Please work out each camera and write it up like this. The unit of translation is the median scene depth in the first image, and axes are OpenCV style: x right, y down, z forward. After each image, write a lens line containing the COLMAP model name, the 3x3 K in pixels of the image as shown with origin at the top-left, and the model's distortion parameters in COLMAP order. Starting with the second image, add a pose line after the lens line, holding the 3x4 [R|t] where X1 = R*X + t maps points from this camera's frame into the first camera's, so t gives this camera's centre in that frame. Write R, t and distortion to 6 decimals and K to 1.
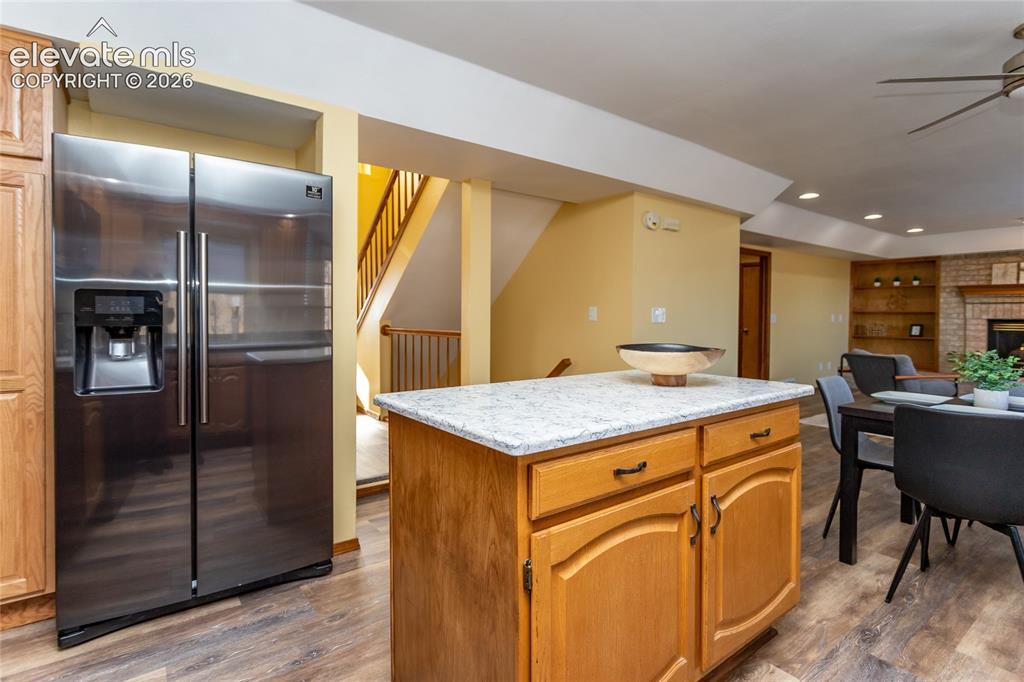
lens RADIAL K [[536.1, 0, 456.5], [0, 536.1, 319.6], [0, 0, 1]] dist [0.005263, -0.000286]
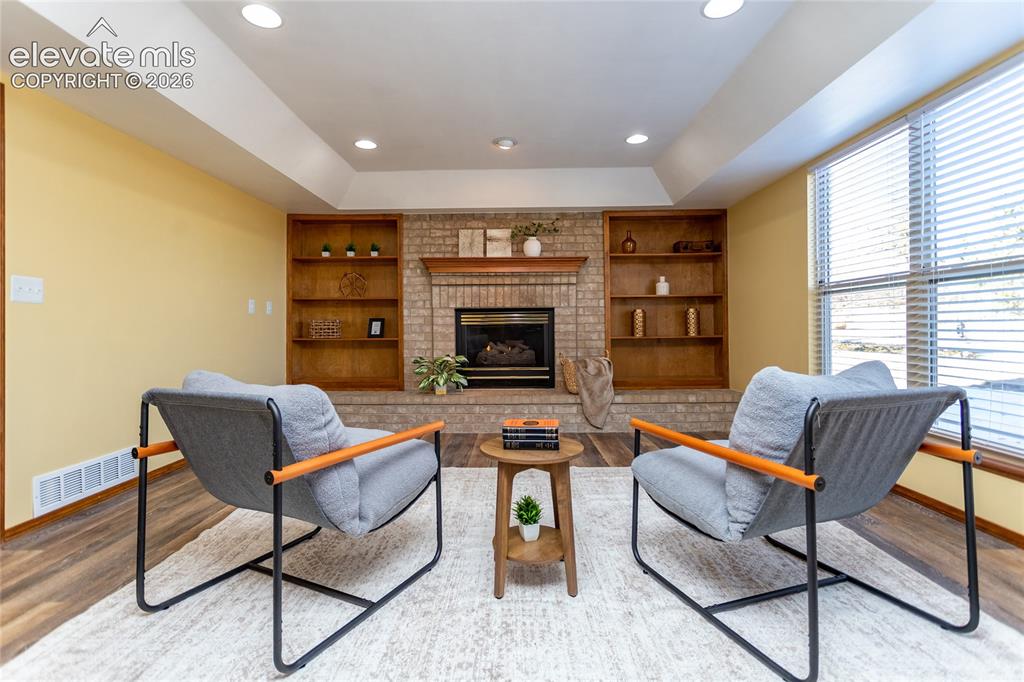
lens RADIAL K [[508.9, 0, 512.9], [0, 508.9, 334.8], [0, 0, 1]] dist [0.002666, -0.000133]
pose [[0.589164, -0.018547, 0.807801, 0.482860], [0.019548, 0.999771, 0.008697, 0.028001], [-0.807777, 0.010667, 0.589392, 0.535992]]
